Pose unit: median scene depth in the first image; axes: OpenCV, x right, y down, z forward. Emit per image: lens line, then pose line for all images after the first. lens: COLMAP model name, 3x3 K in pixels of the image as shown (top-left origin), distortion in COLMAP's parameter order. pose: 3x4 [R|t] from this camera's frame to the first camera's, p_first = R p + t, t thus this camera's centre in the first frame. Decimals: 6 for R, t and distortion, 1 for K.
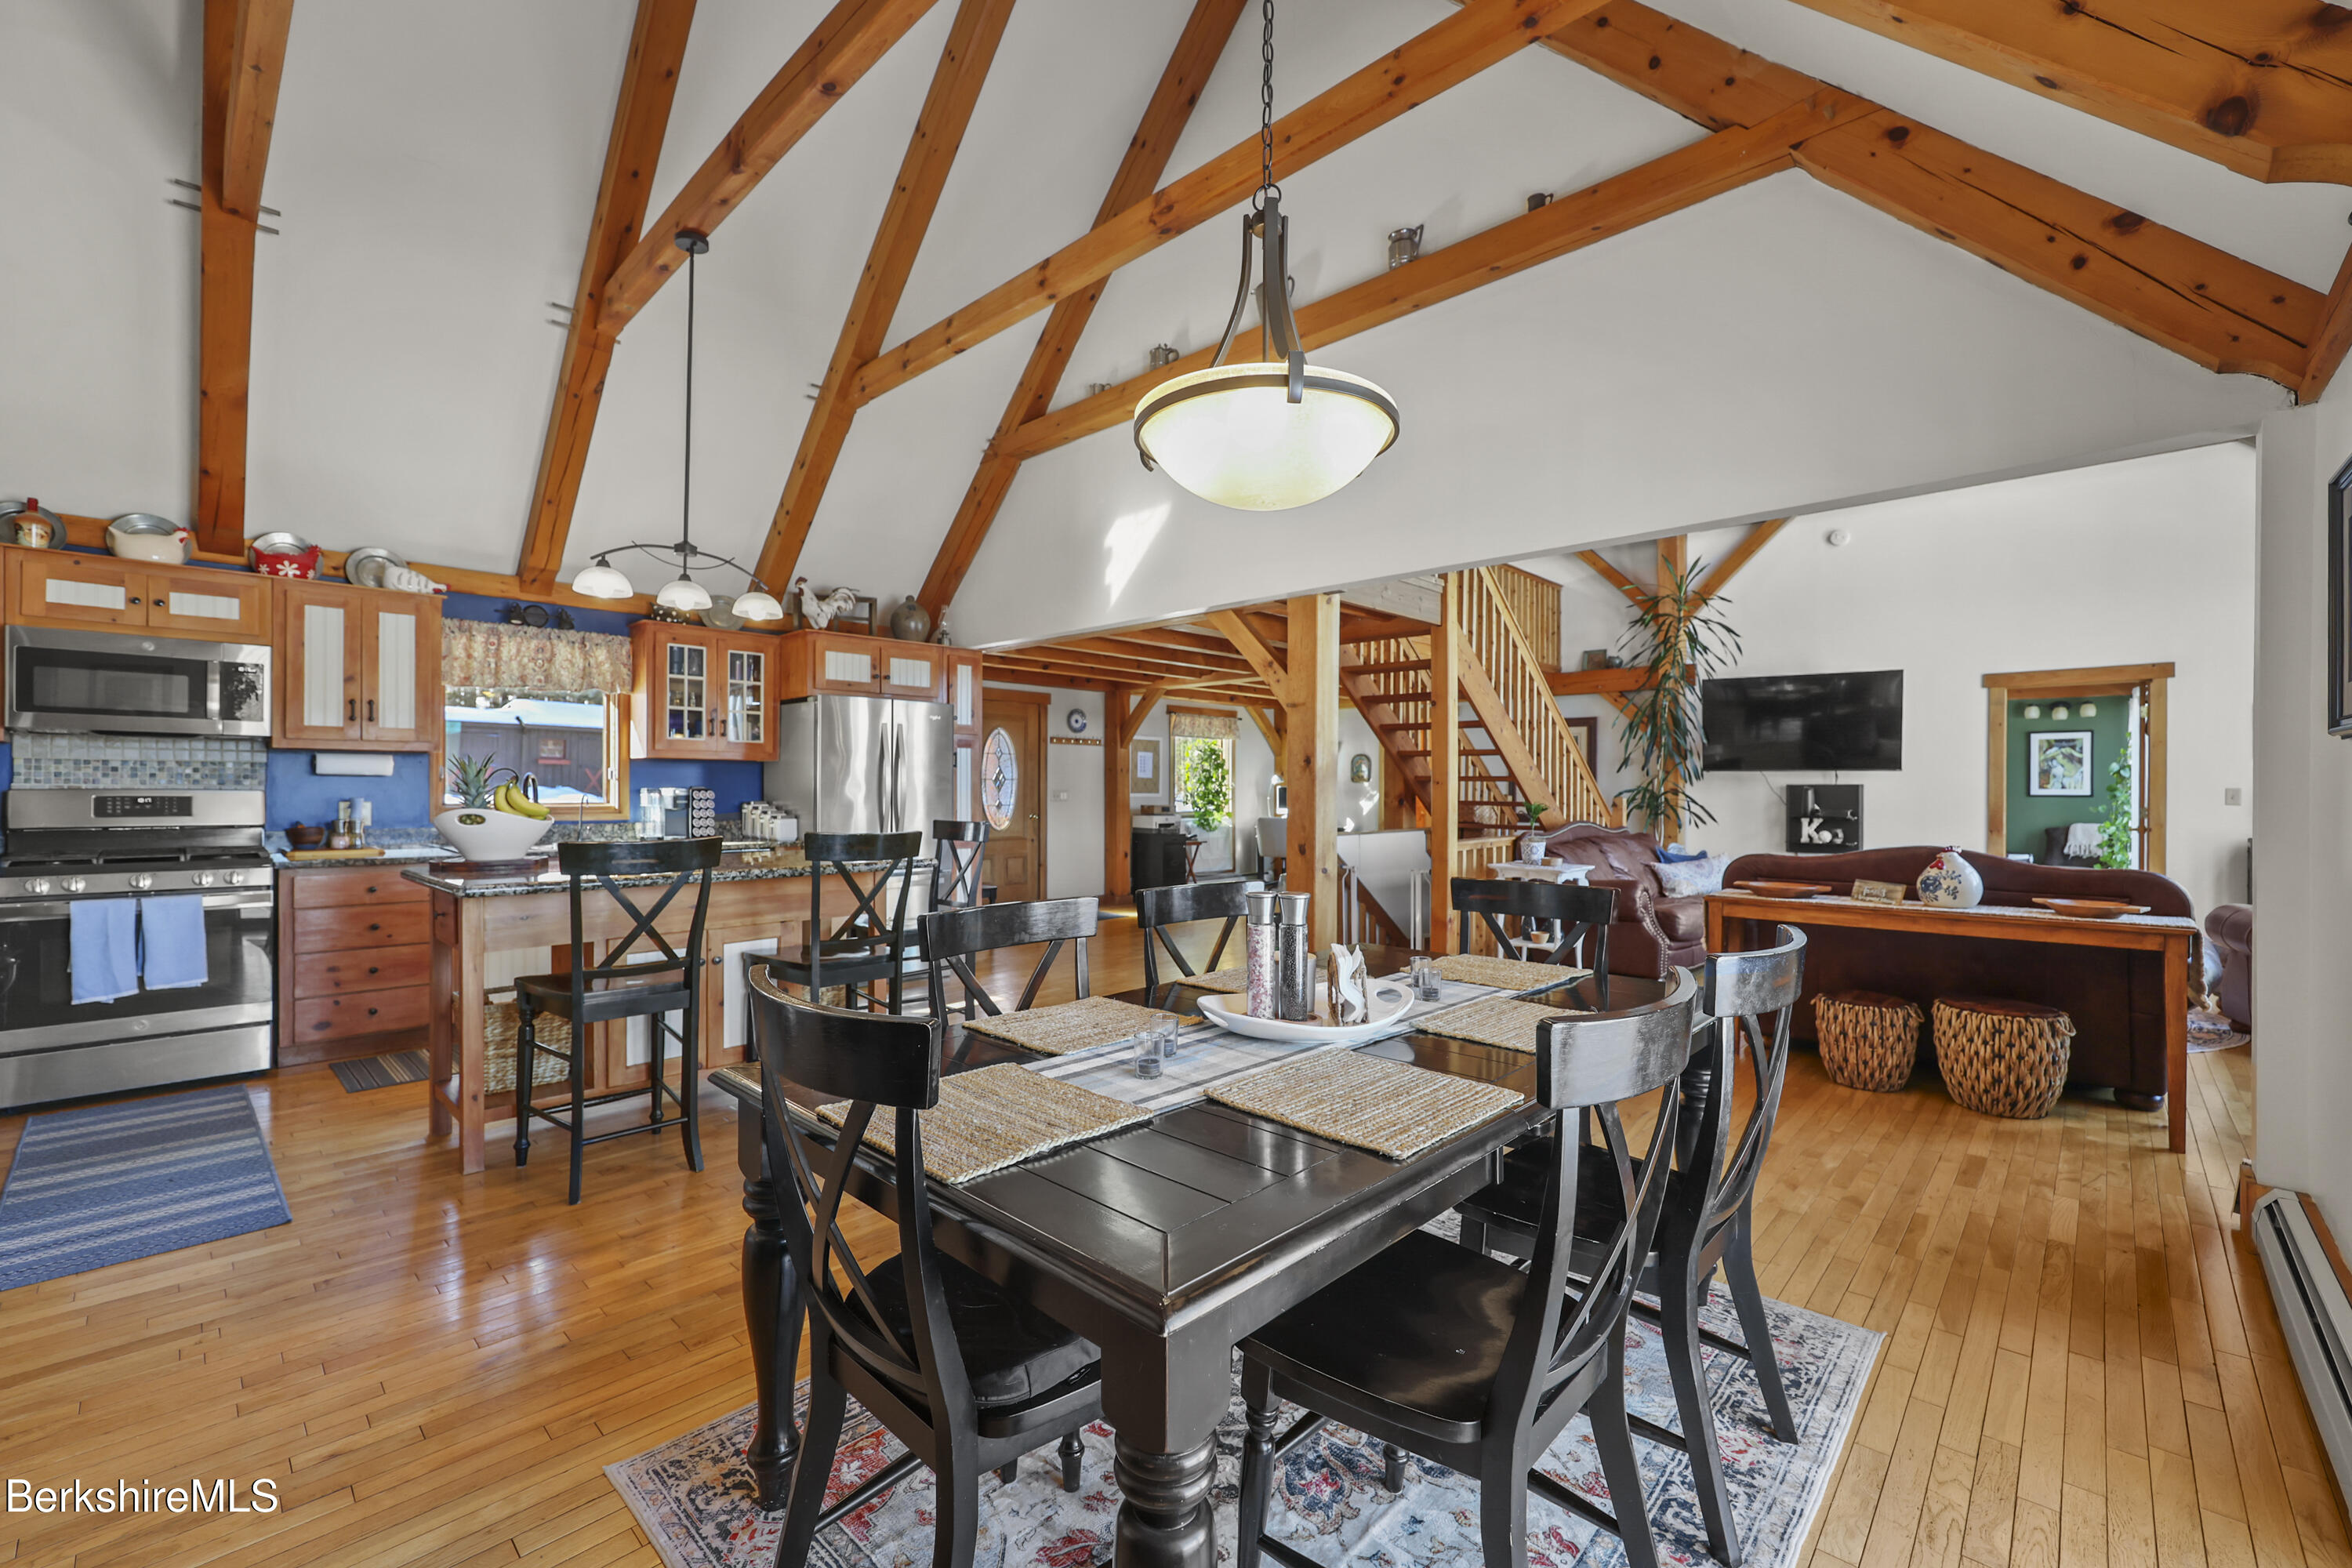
lens RADIAL K [[957.8, 0, 1185.9], [0, 957.8, 795.3], [0, 0, 1]] dist [-0.000649, -0.000129]
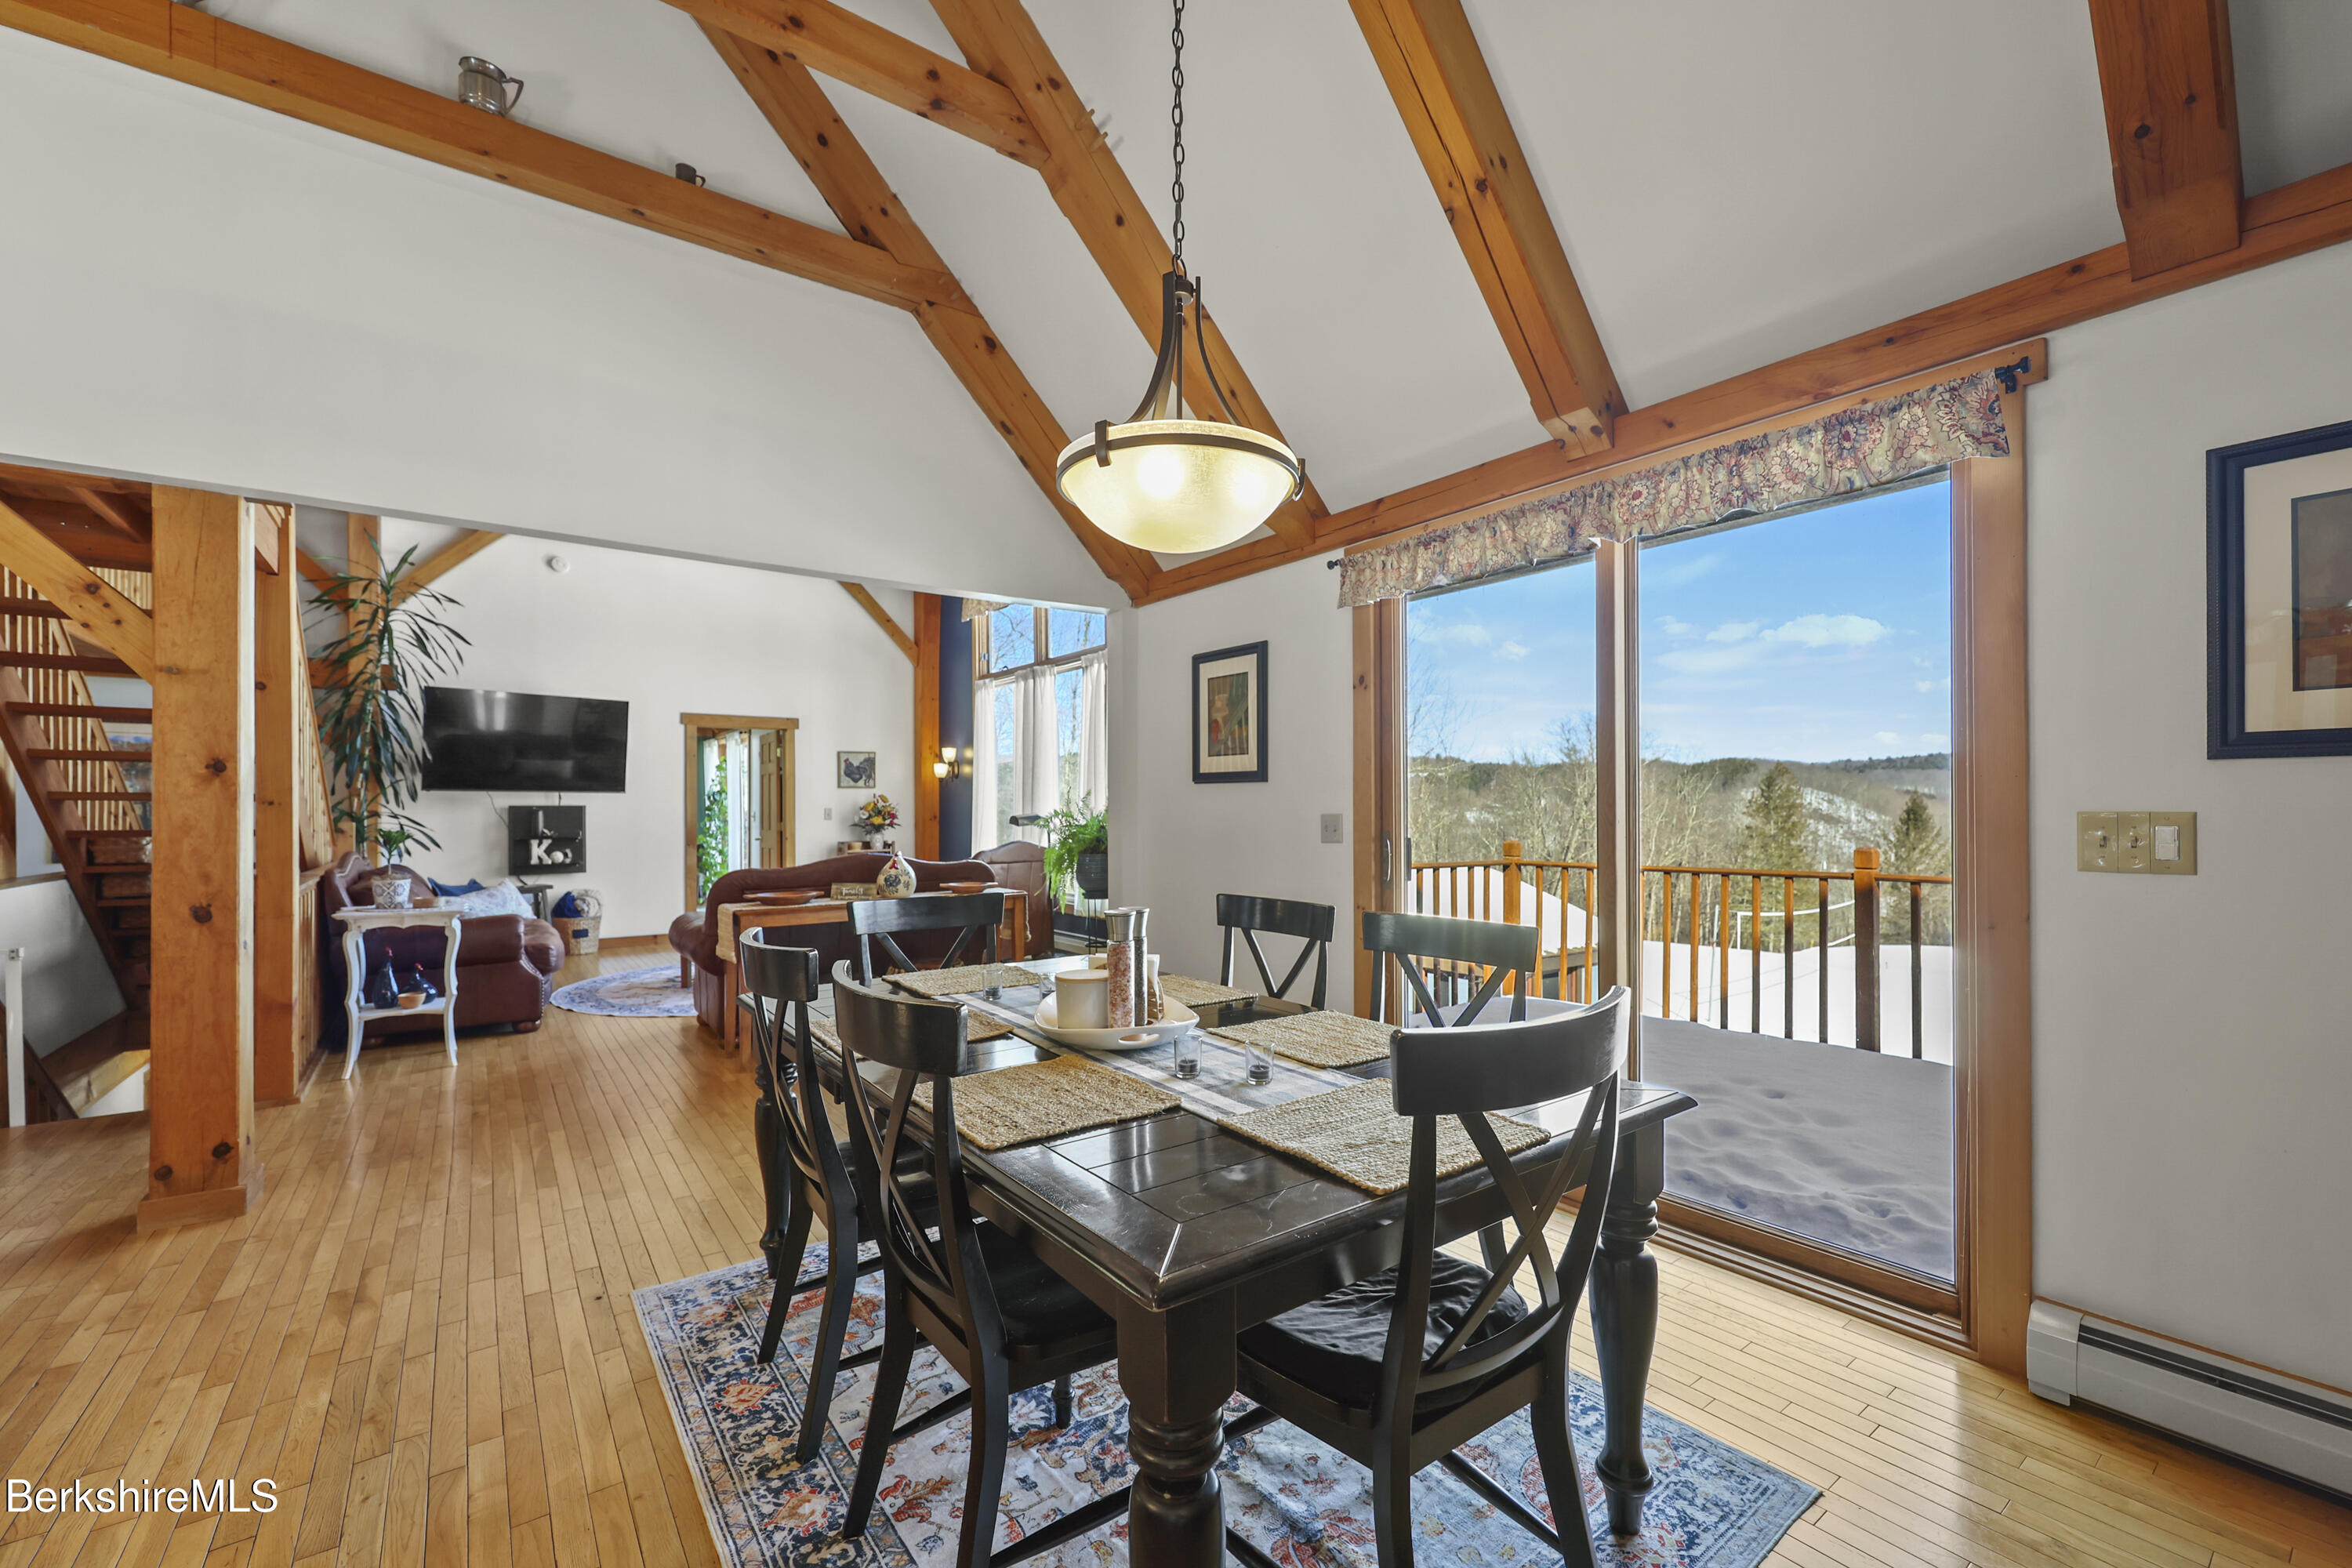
lens RADIAL K [[959.4, 0, 1170.6], [0, 959.4, 808.3], [0, 0, 1]] dist [-0.000968, -0.000264]
pose [[0.178825, -0.001197, 0.983880, -0.232852], [0.010311, 0.999947, -0.000657, -0.001540], [-0.983827, 0.010262, 0.178828, 0.194134]]
